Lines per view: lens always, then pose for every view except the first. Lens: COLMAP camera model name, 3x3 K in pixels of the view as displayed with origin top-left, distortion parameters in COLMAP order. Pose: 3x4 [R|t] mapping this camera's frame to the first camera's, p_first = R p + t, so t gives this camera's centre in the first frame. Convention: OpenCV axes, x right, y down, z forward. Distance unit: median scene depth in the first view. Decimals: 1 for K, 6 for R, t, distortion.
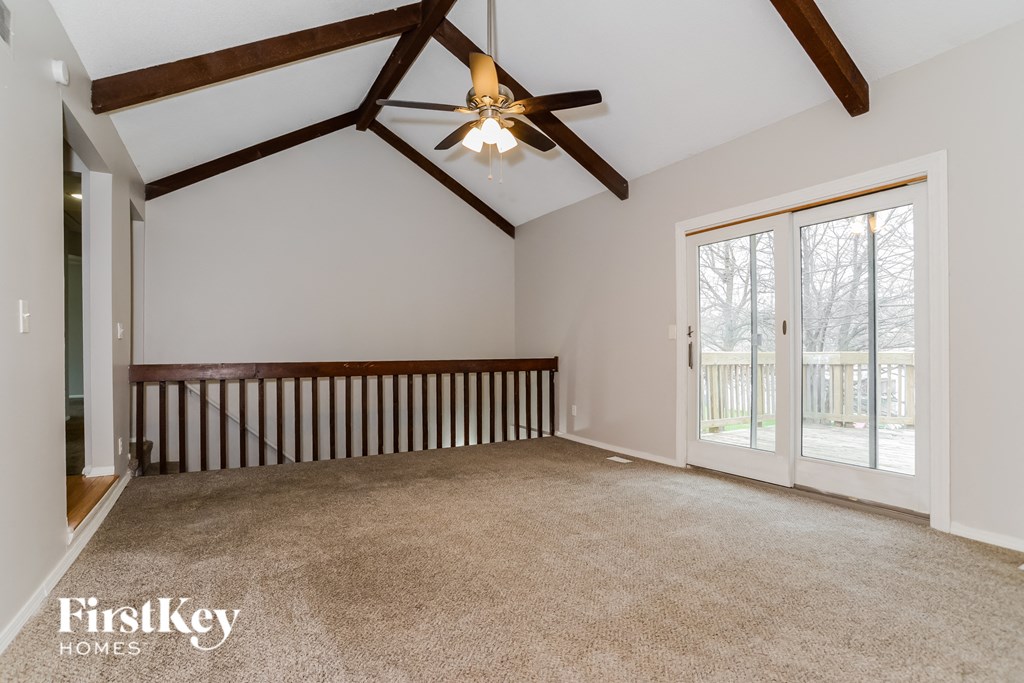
lens RADIAL K [[517.7, 0, 508.3], [0, 517.7, 348.1], [0, 0, 1]] dist [-0.093731, 0.050142]
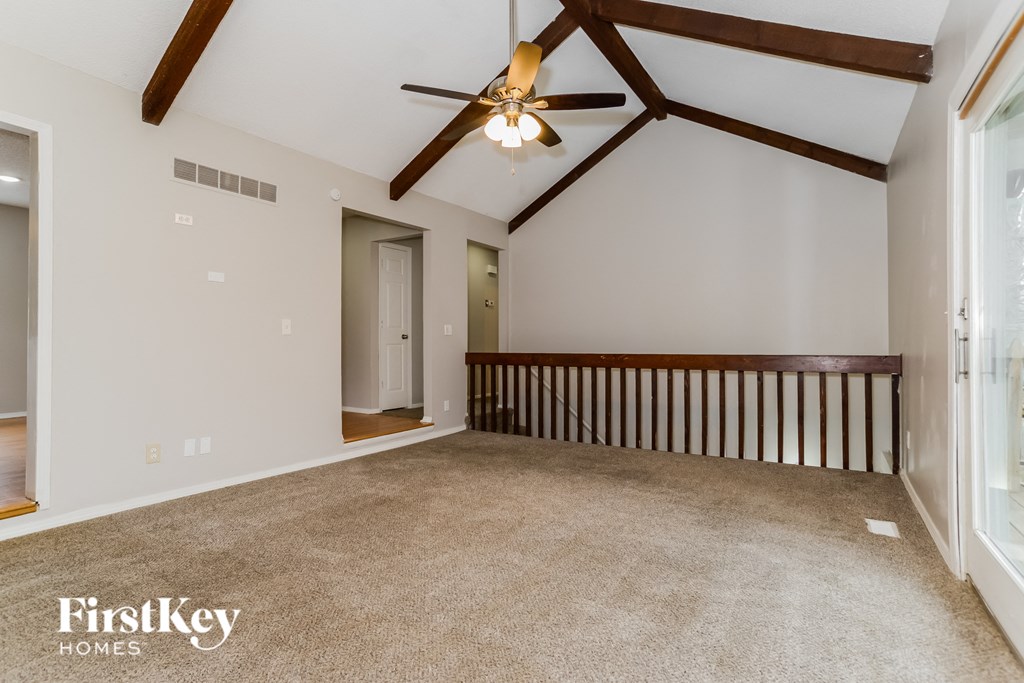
lens RADIAL K [[505.6, 0, 487.6], [0, 505.6, 338.5], [0, 0, 1]] dist [-0.089366, 0.045286]
pose [[0.450665, -0.004348, -0.892682, 0.508003], [0.001579, 0.999990, -0.004074, -0.000698], [0.892692, 0.000426, 0.450668, 0.331209]]
